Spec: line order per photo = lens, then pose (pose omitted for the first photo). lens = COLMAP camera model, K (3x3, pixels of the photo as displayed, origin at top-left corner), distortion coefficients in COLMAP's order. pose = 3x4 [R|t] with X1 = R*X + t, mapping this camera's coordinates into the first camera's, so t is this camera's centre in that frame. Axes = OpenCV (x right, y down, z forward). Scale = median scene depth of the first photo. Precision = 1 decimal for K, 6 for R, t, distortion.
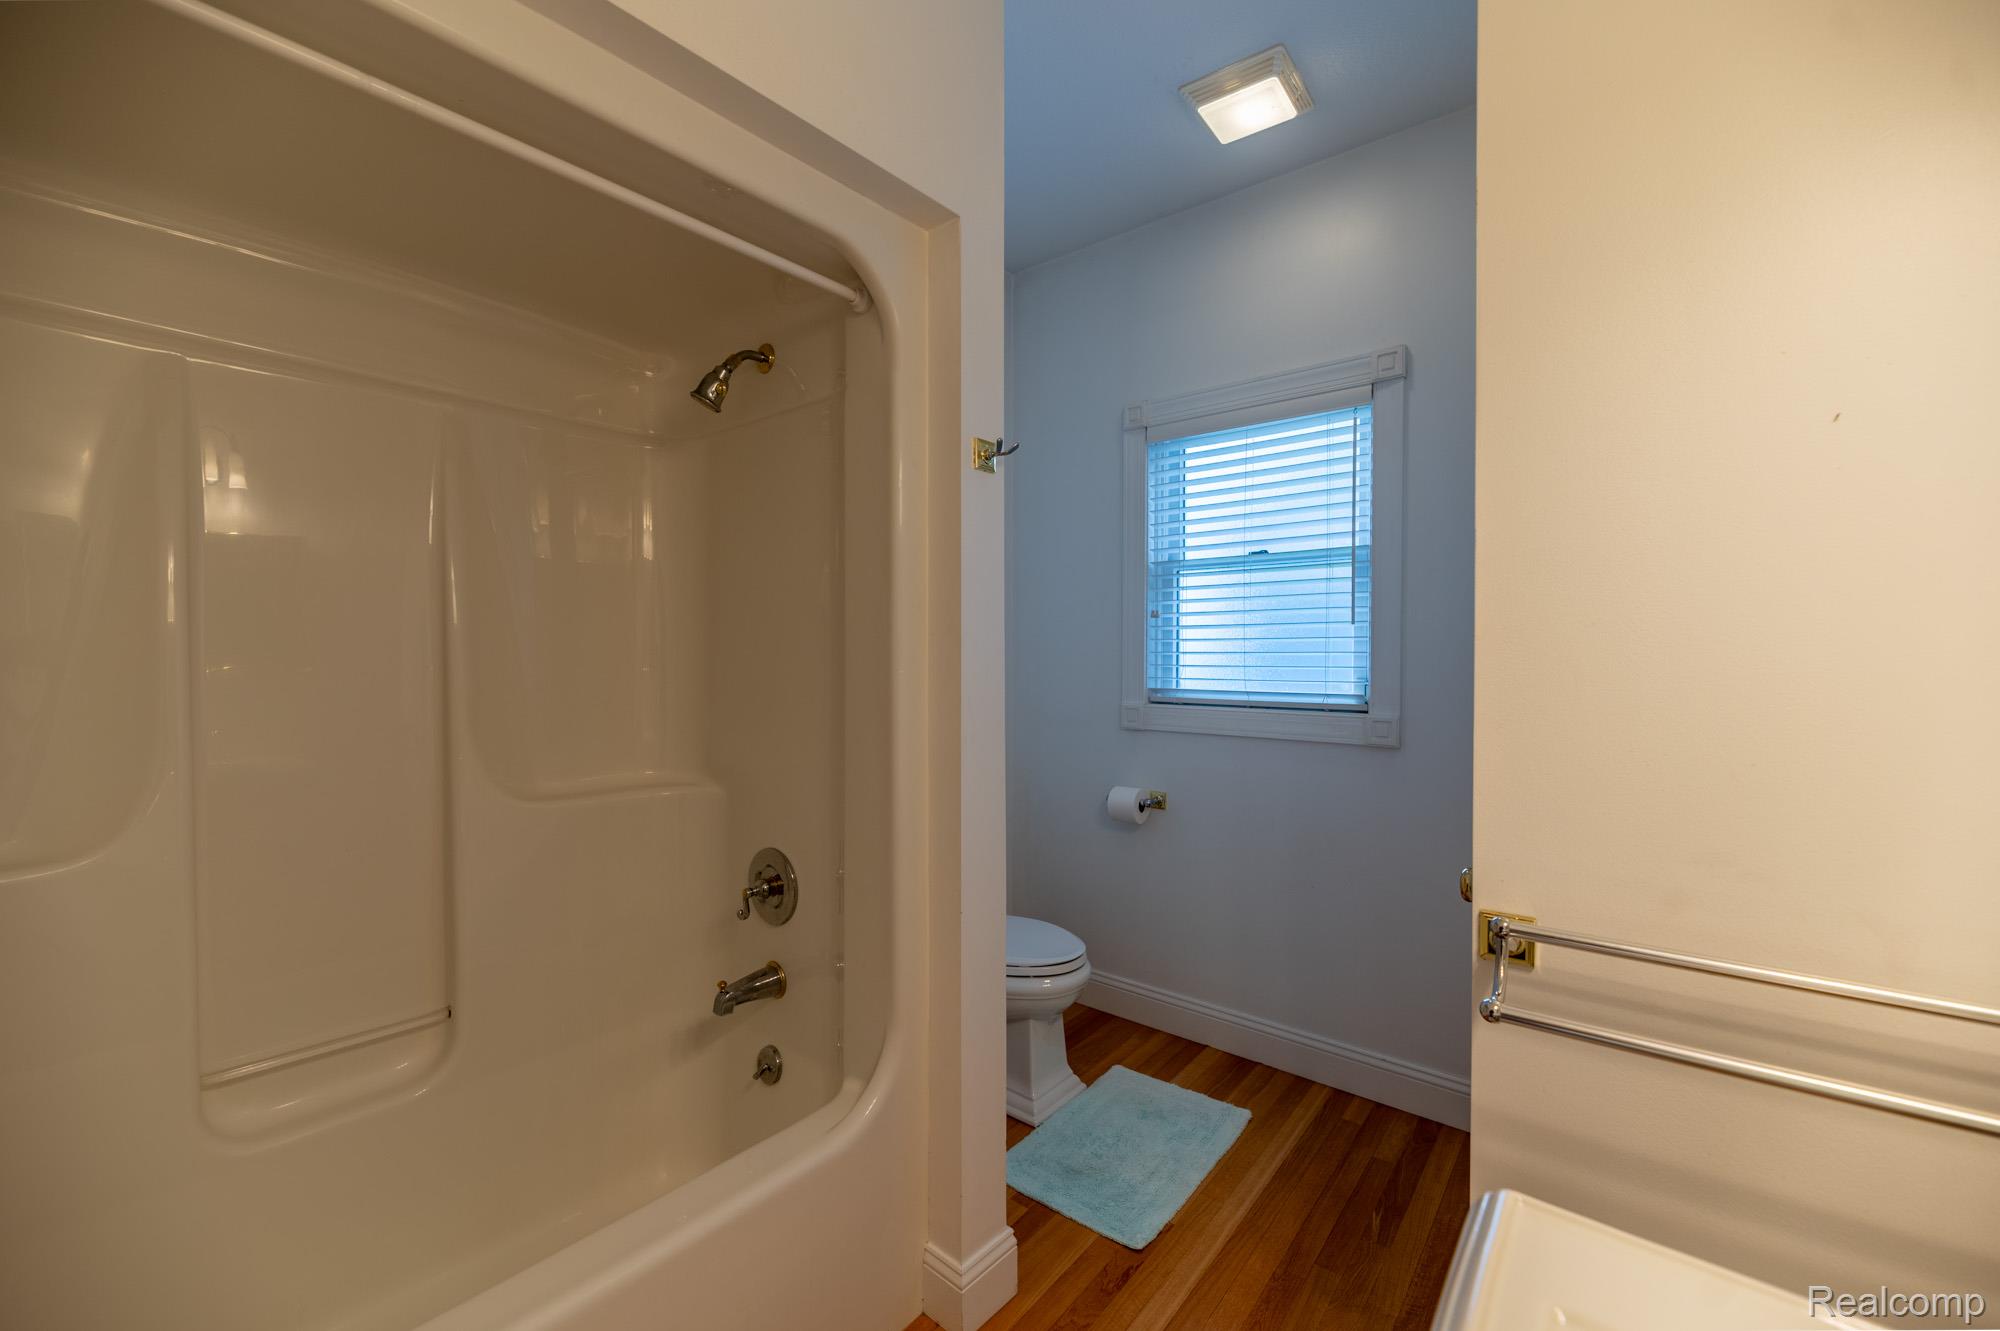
lens RADIAL K [[805.2, 0, 1005.4], [0, 805.2, 666.1], [0, 0, 1]] dist [0.000689, -0.003894]
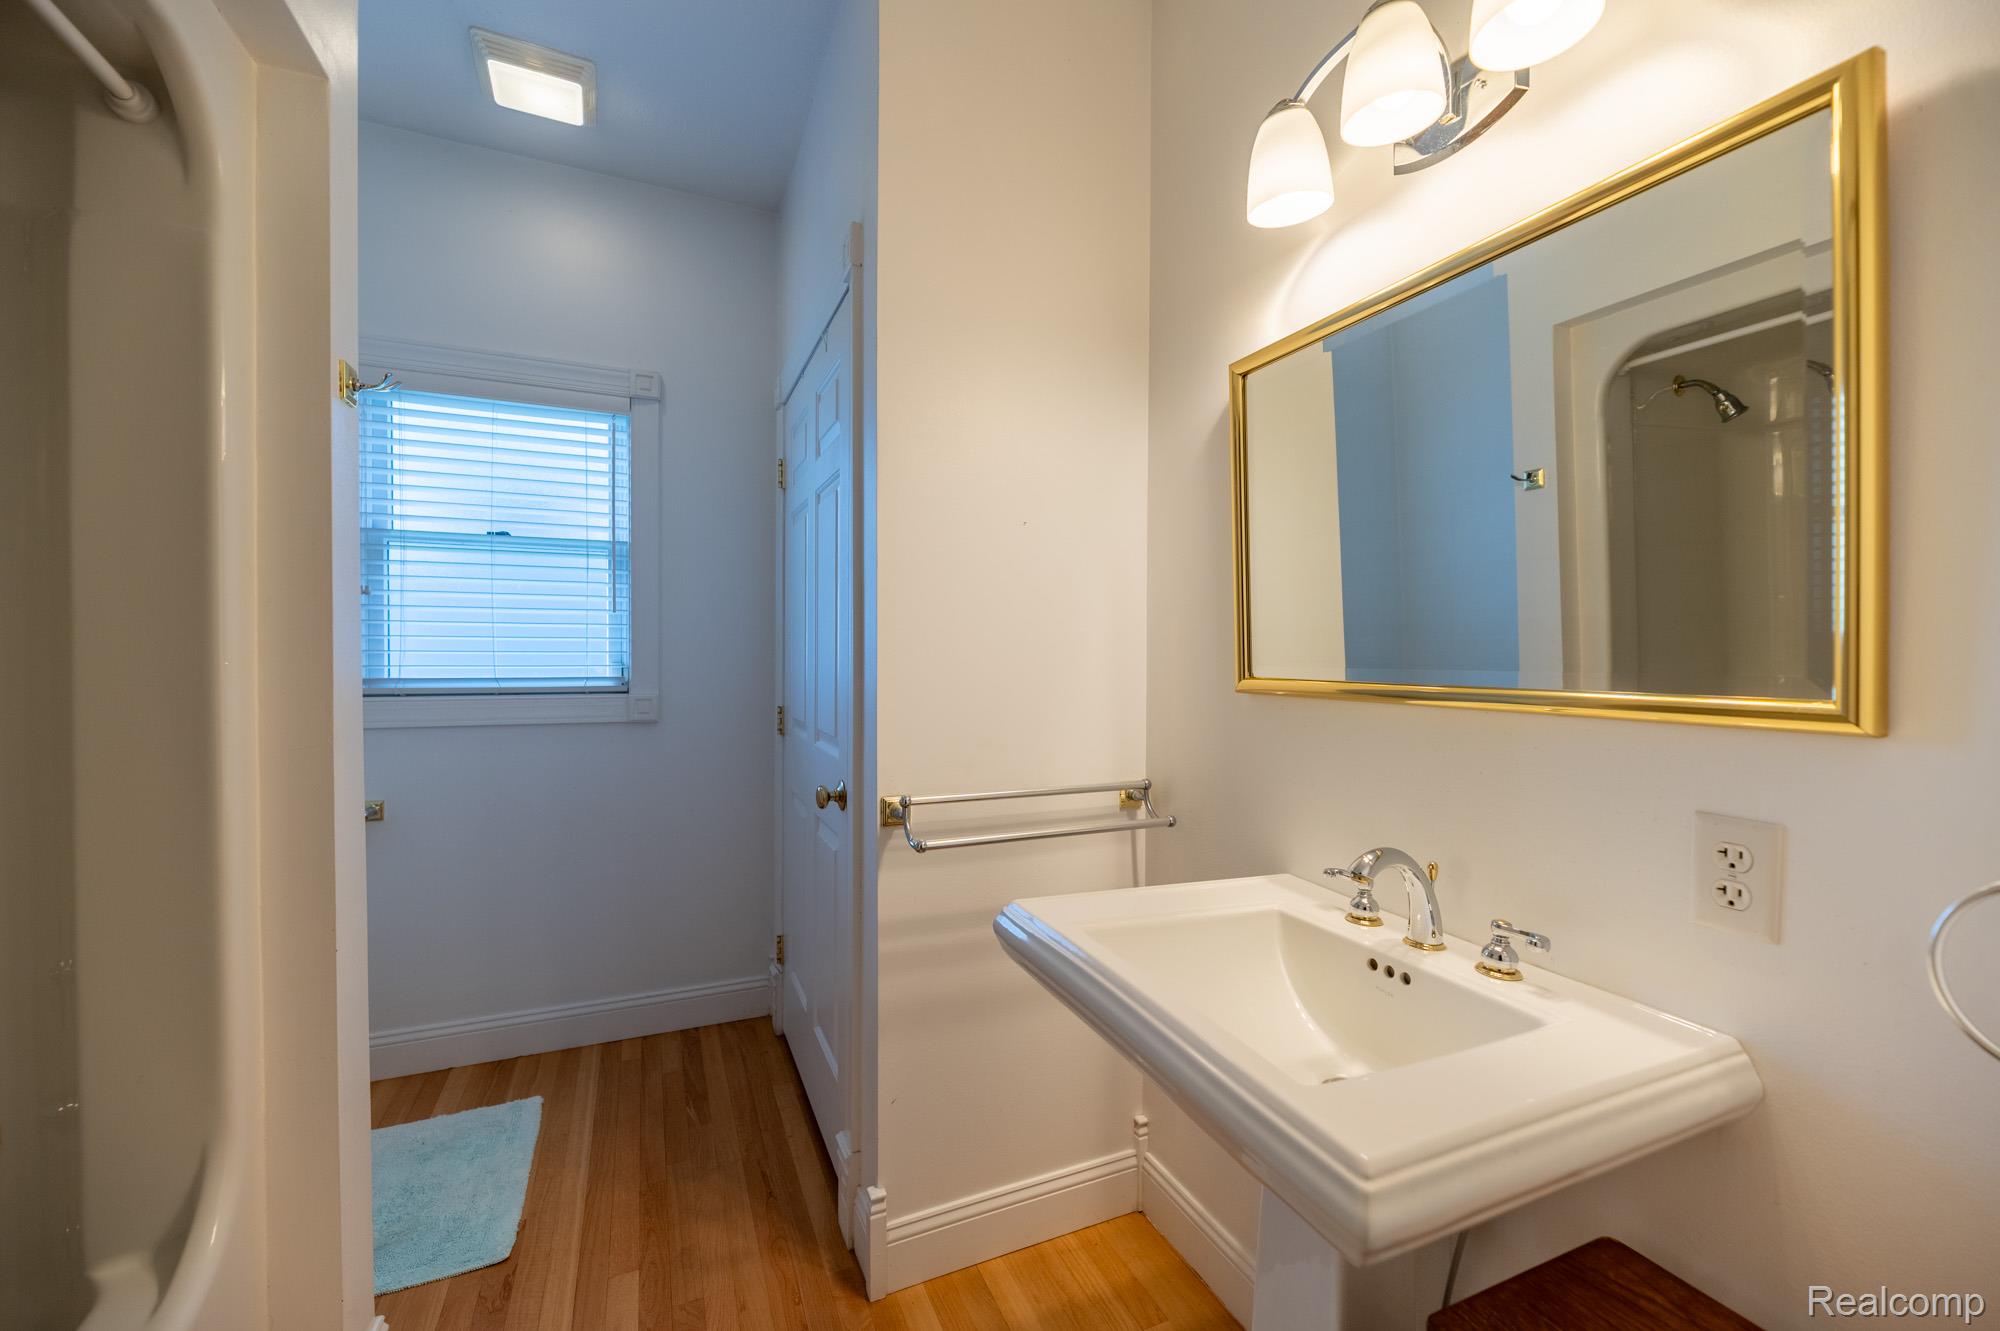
lens RADIAL K [[805.2, 0, 1005.4], [0, 805.2, 666.1], [0, 0, 1]] dist [0.000689, -0.003894]
pose [[0.458824, -0.015341, 0.888395, -0.303621], [0.009922, 0.999877, 0.012142, 0.013239], [-0.888472, 0.003244, 0.458920, 0.026974]]
